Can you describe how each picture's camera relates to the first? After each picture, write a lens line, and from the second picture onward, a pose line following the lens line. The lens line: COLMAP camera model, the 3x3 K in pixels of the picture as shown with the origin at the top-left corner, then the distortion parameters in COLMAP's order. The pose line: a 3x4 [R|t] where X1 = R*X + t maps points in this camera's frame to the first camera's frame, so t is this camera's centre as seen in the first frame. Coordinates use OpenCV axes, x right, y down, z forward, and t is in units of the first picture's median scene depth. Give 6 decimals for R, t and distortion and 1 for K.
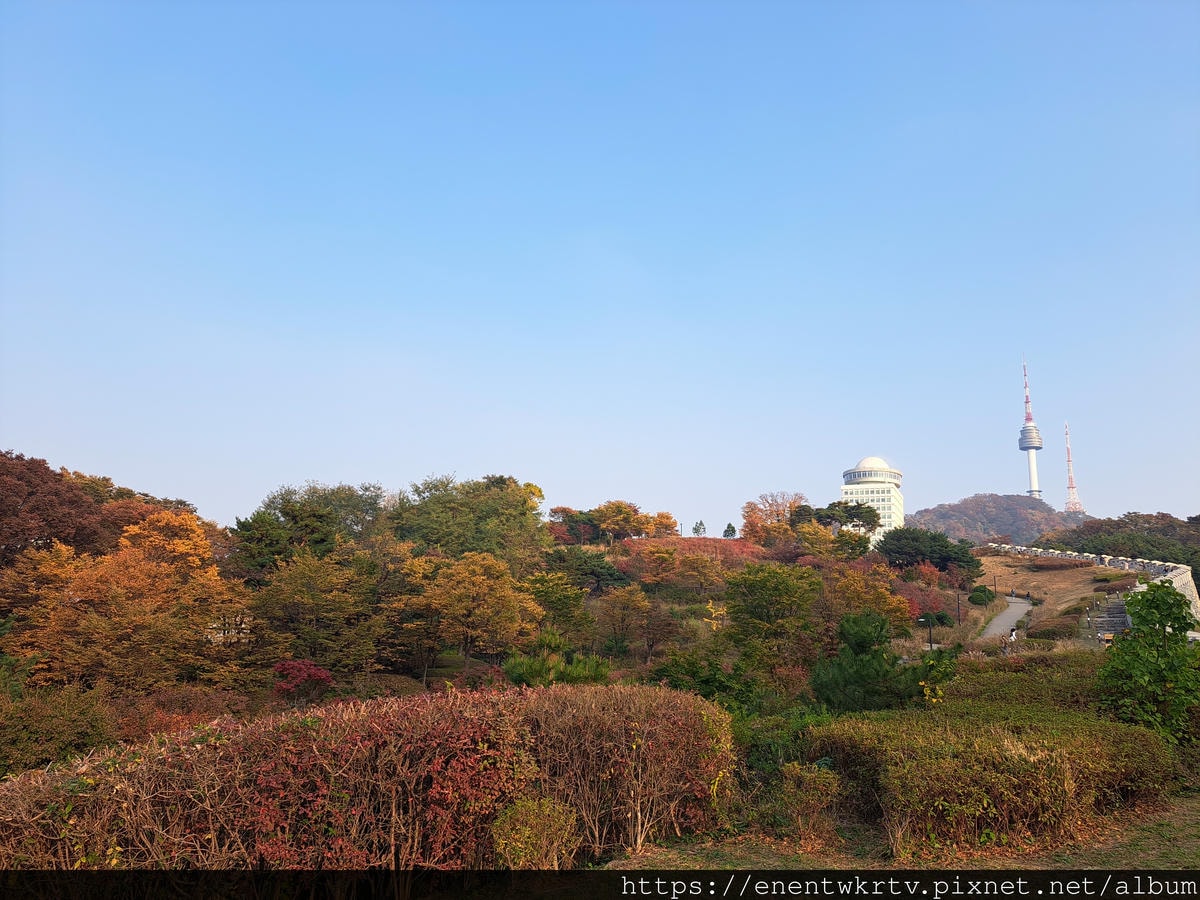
lens RADIAL K [[851.9, 0, 606.8], [0, 851.9, 435.1], [0, 0, 1]] dist [0.101048, -0.113756]
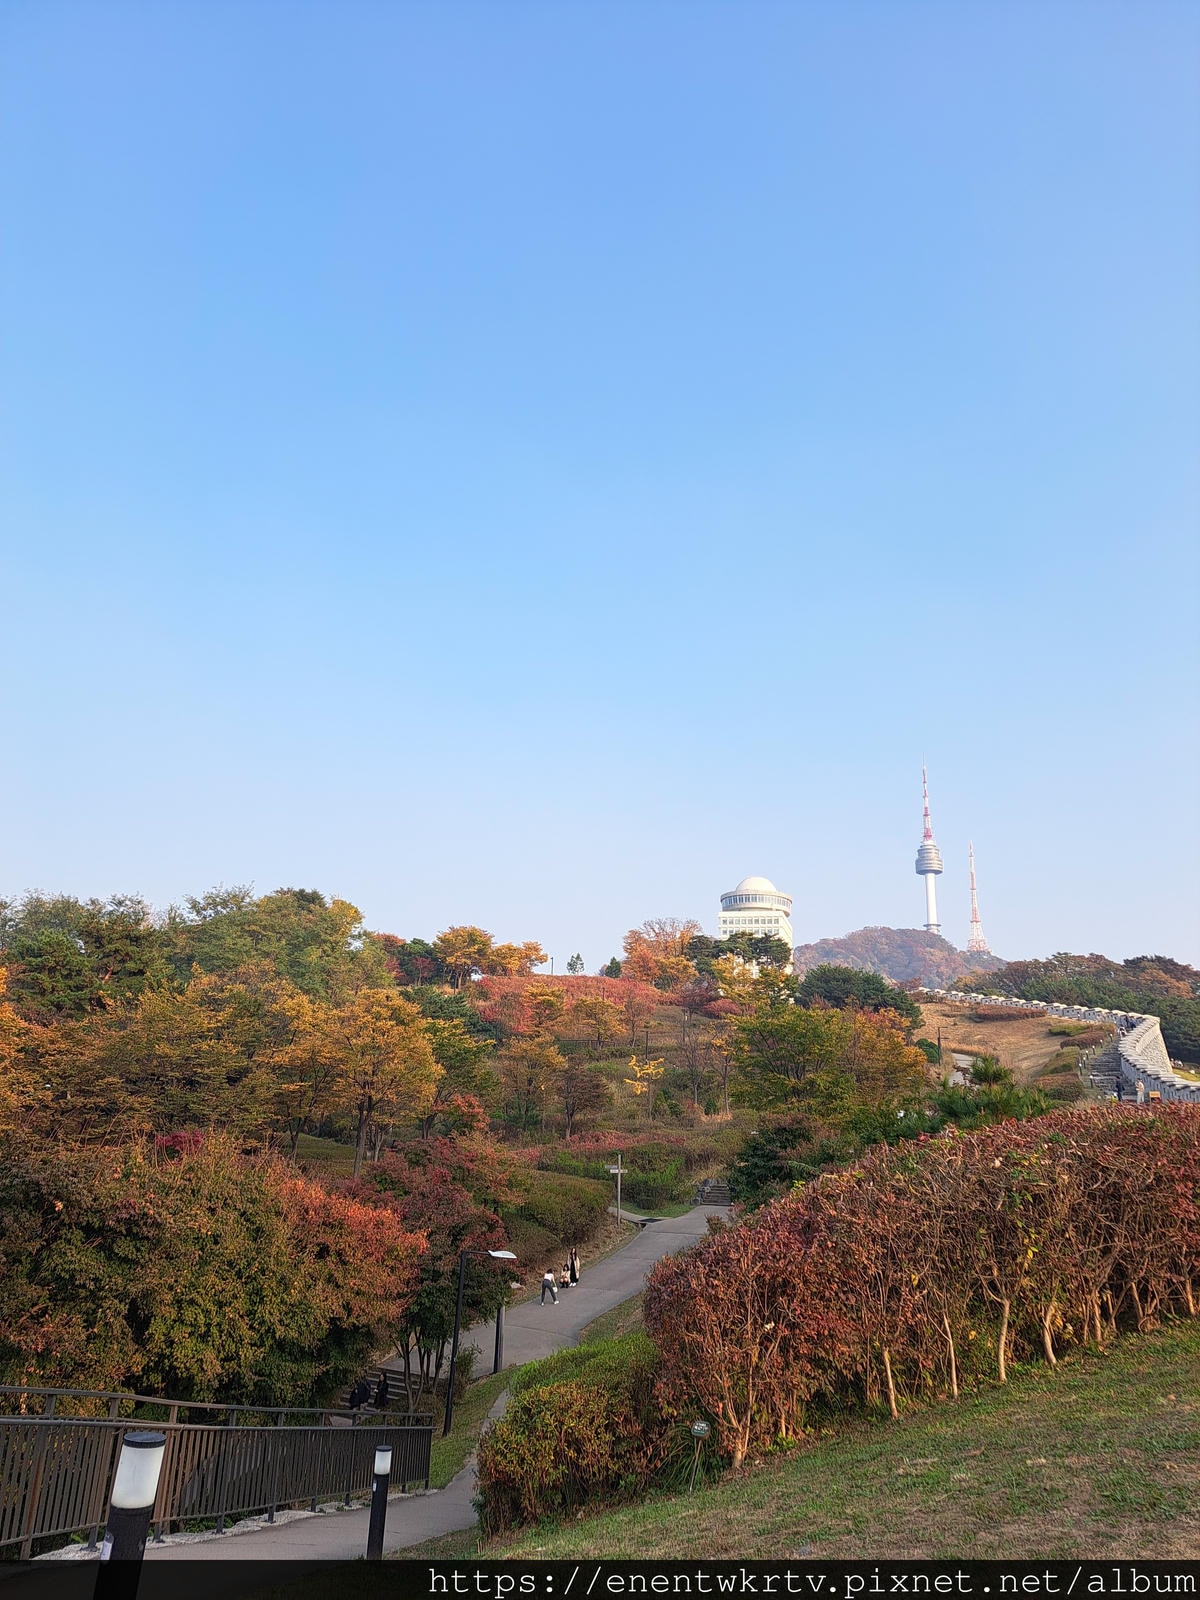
lens RADIAL K [[1135.9, 0, 600.0], [0, 1135.9, 800.0], [0, 0, 1]] dist [0.101048, -0.113756]
pose [[0.983184, 0.039831, 0.178223, -0.059901], [-0.033396, 0.998682, -0.038964, 0.001400], [-0.179540, 0.032357, 0.983218, -0.012364]]
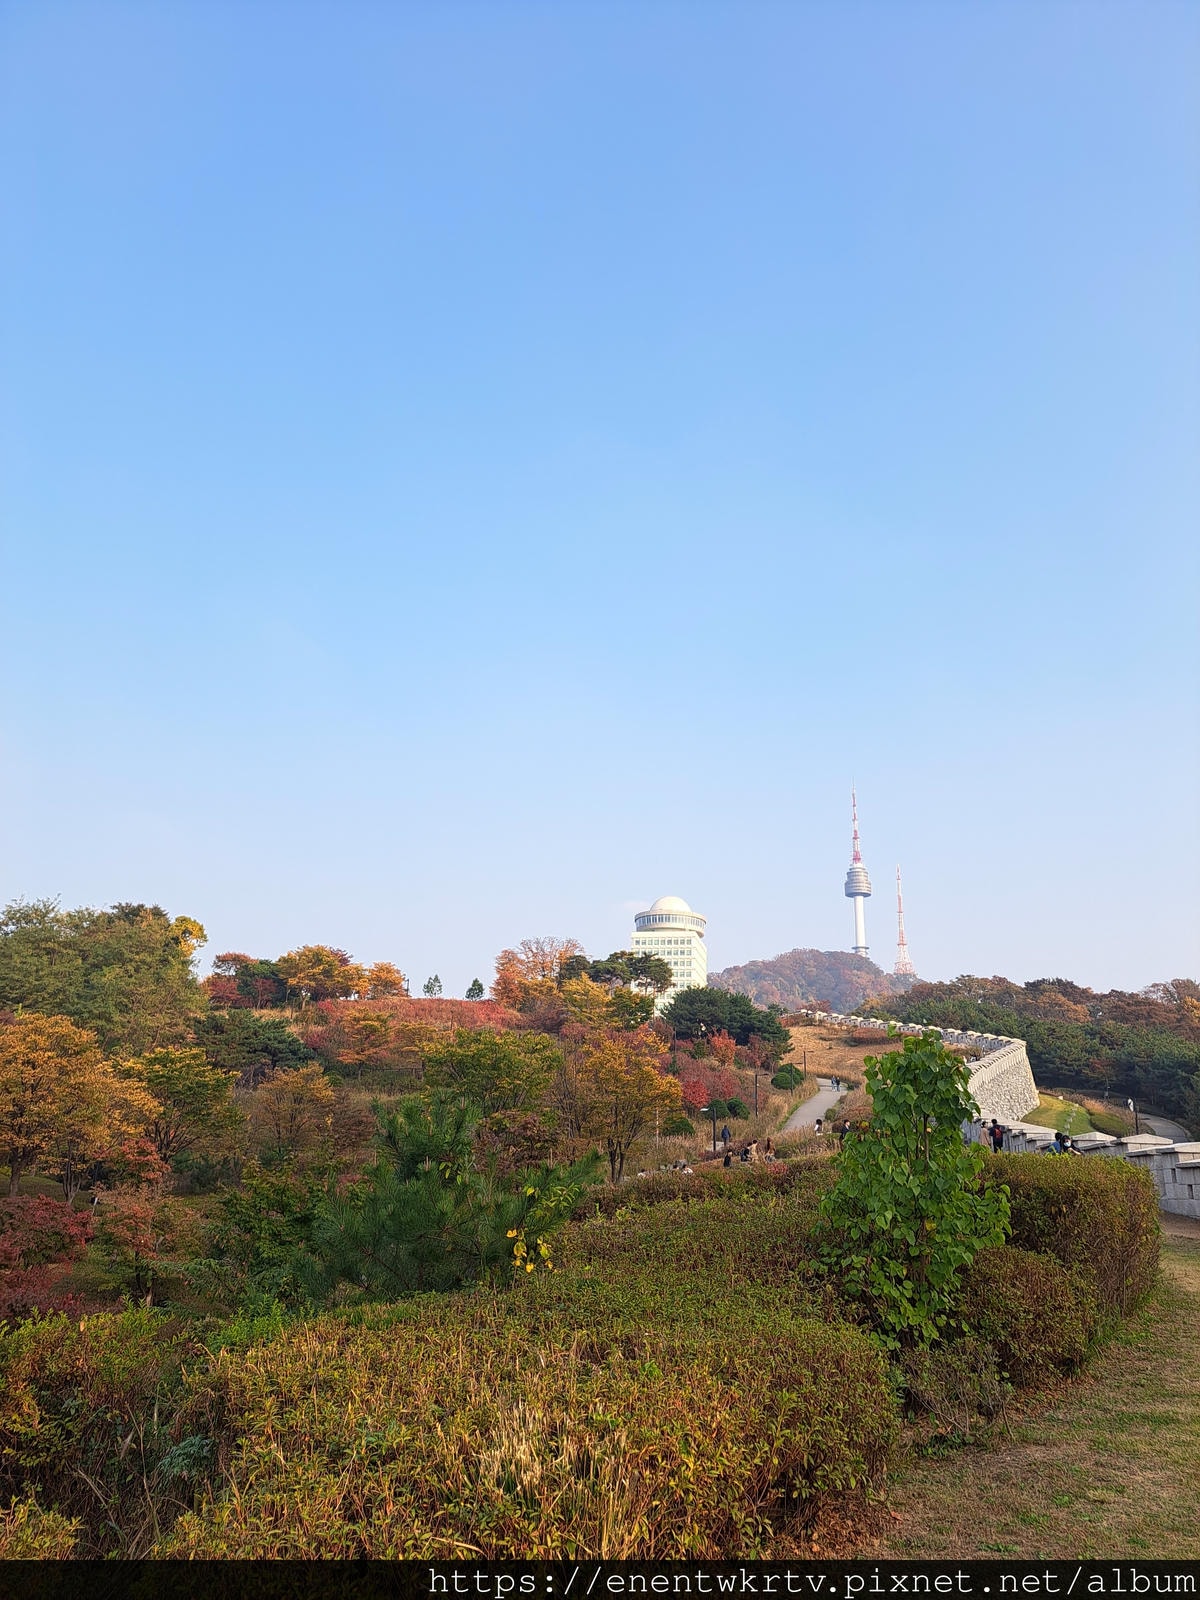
lens RADIAL K [[1139.7, 0, 614.8], [0, 1139.7, 806.3], [0, 0, 1]] dist [0.176066, -0.377088]
pose [[0.969173, 0.054156, 0.240357, 0.017252], [-0.042320, 0.997636, -0.054139, 0.004754], [-0.242721, 0.042298, 0.969174, 0.021534]]
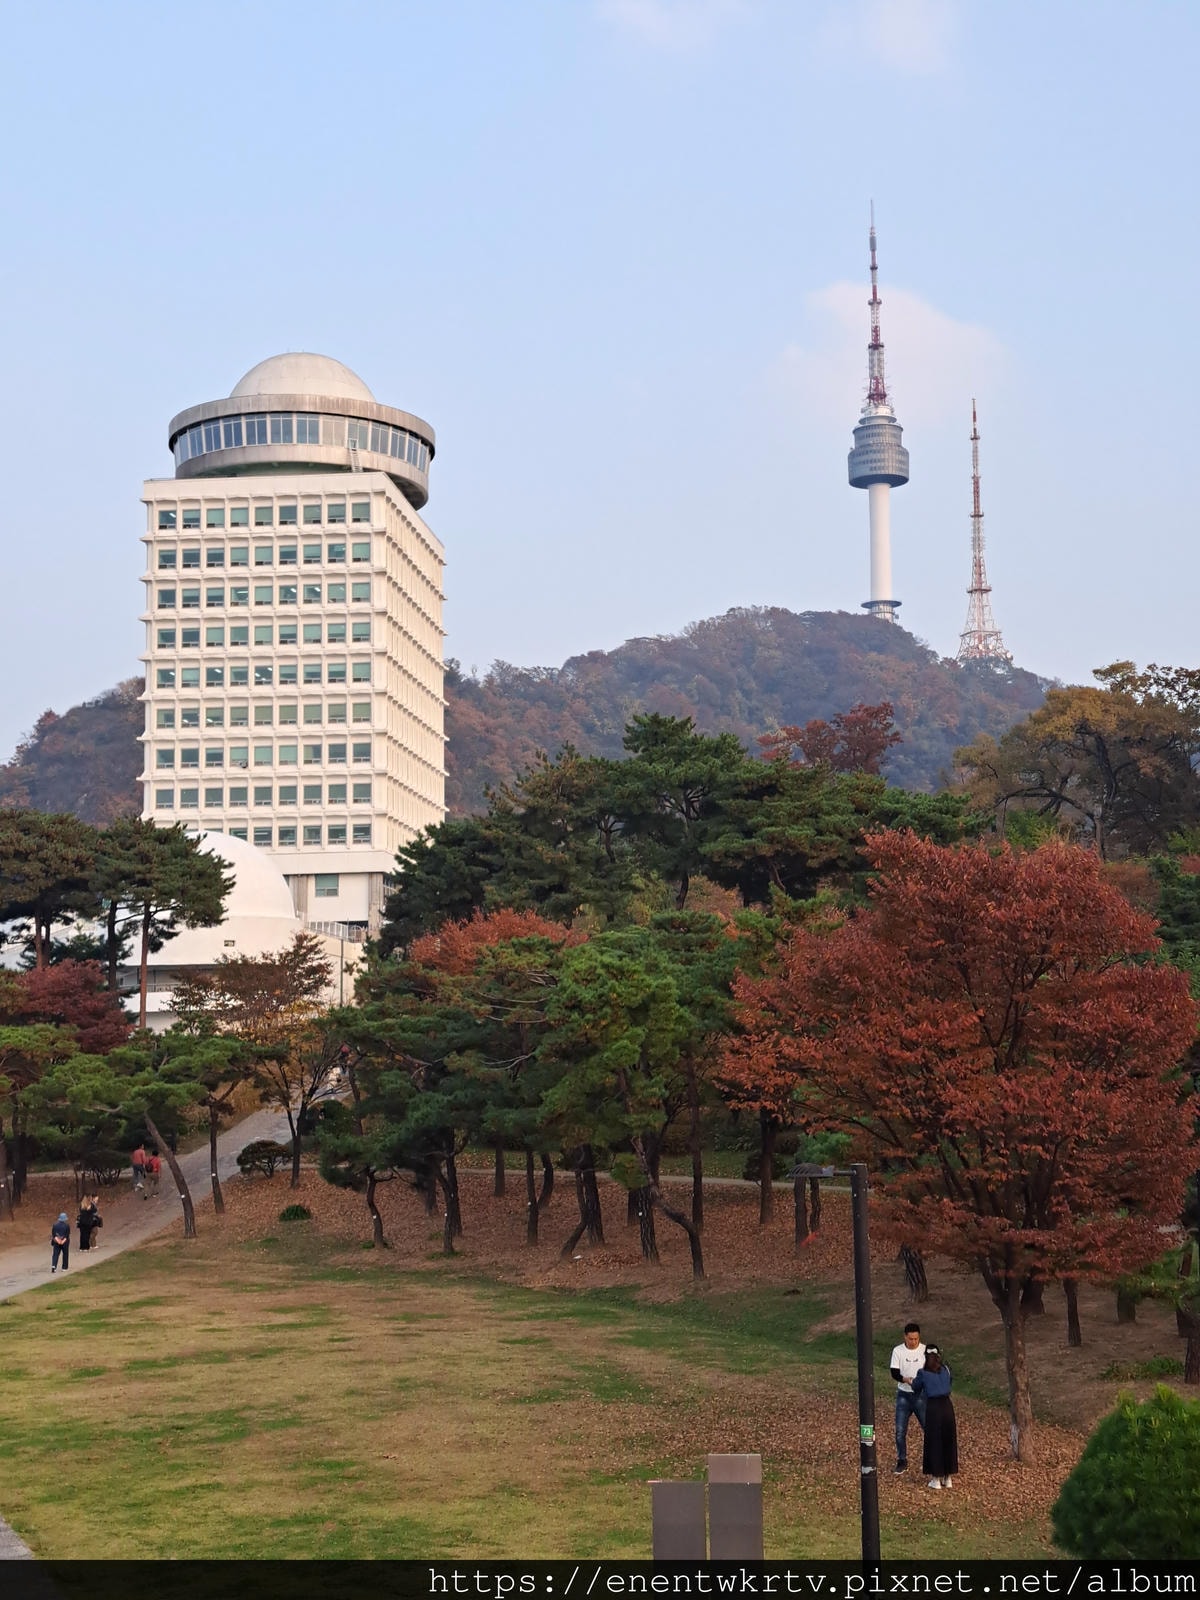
lens RADIAL K [[2255.2, 0, 598.8], [0, 2255.2, 806.7], [0, 0, 1]] dist [0.493019, -3.248652]
pose [[0.940797, -0.020787, 0.338333, 0.500296], [-0.028590, 0.989695, 0.140308, 0.146433], [-0.337763, -0.141675, 0.930508, 1.191977]]
